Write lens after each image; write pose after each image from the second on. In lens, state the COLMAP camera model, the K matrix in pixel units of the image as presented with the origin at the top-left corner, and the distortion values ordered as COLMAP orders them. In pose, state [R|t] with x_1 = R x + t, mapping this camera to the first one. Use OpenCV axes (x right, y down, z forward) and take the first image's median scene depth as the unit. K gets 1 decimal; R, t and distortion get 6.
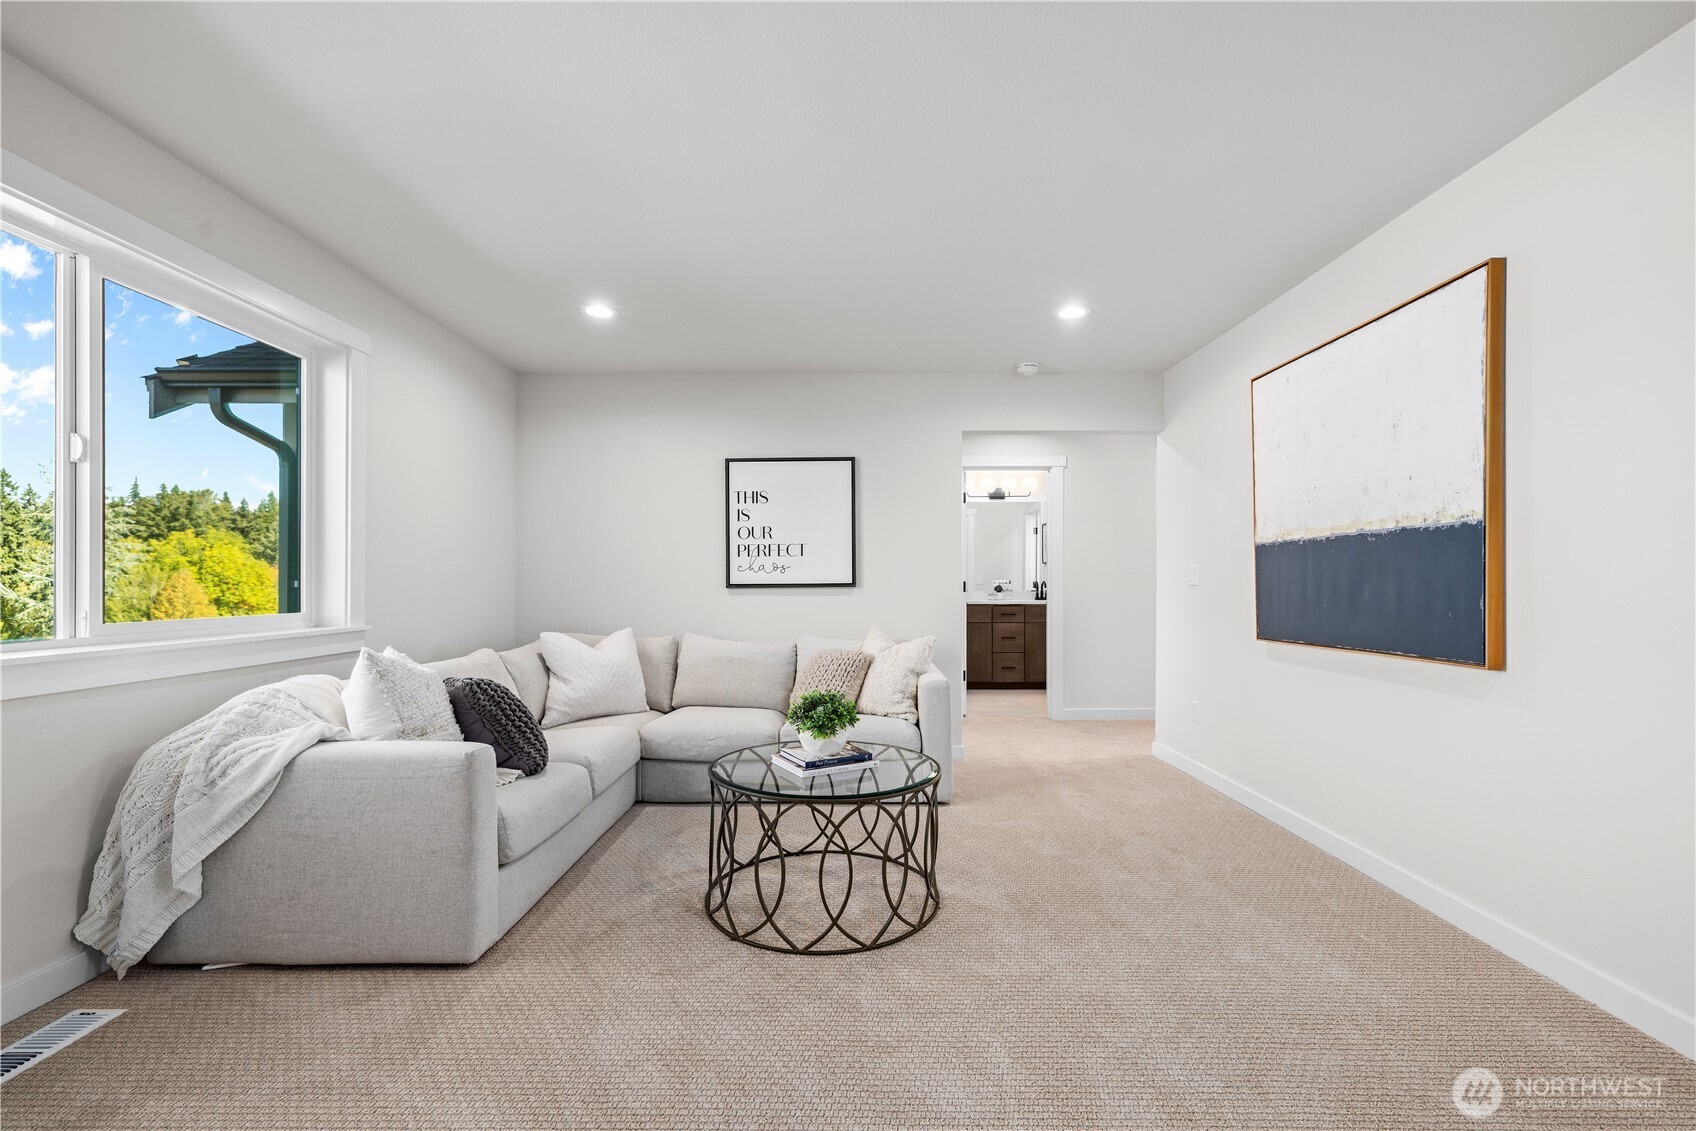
lens RADIAL K [[711.2, 0, 850.4], [0, 711.2, 573.0], [0, 0, 1]] dist [-0.000202, -0.000275]
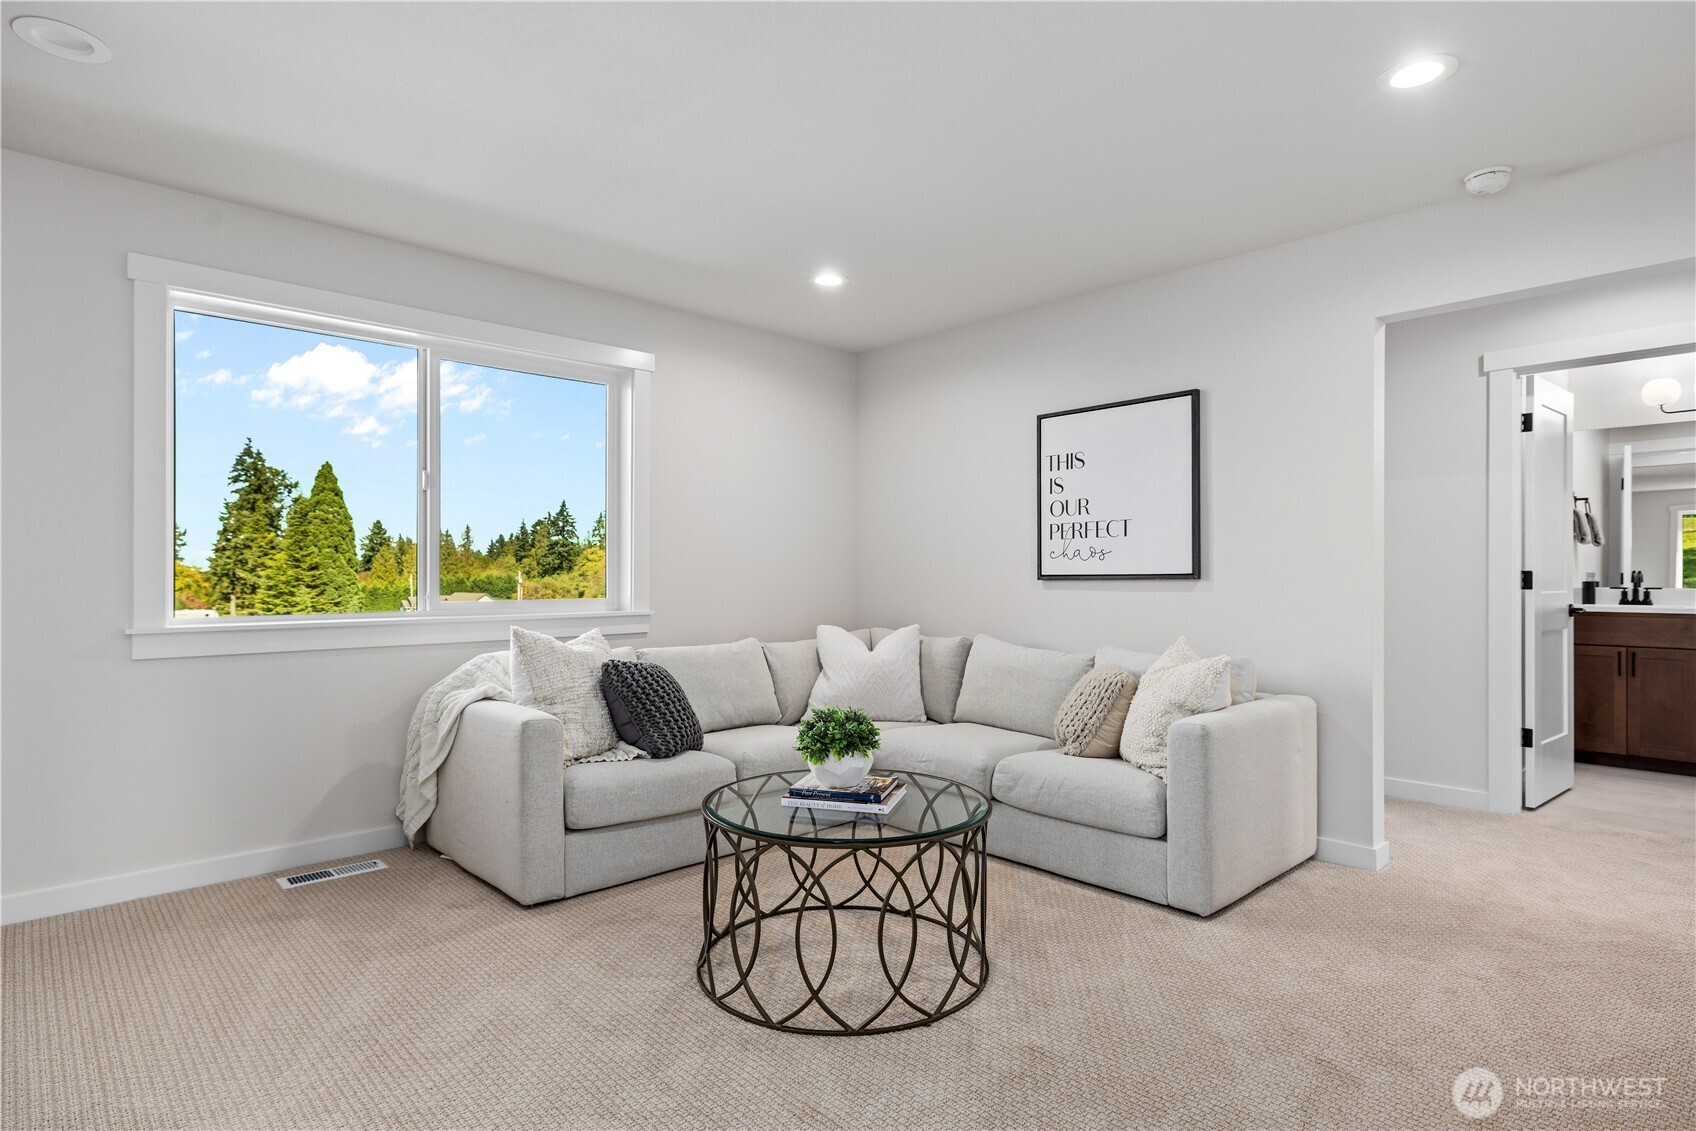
lens RADIAL K [[875.8, 0, 851.2], [0, 875.8, 567.3], [0, 0, 1]] dist [0.001504, -0.000009]
pose [[0.700602, -0.004086, -0.713541, 0.393148], [0.009154, 0.999953, 0.003262, 0.002319], [0.713494, -0.008817, 0.700606, 0.182409]]
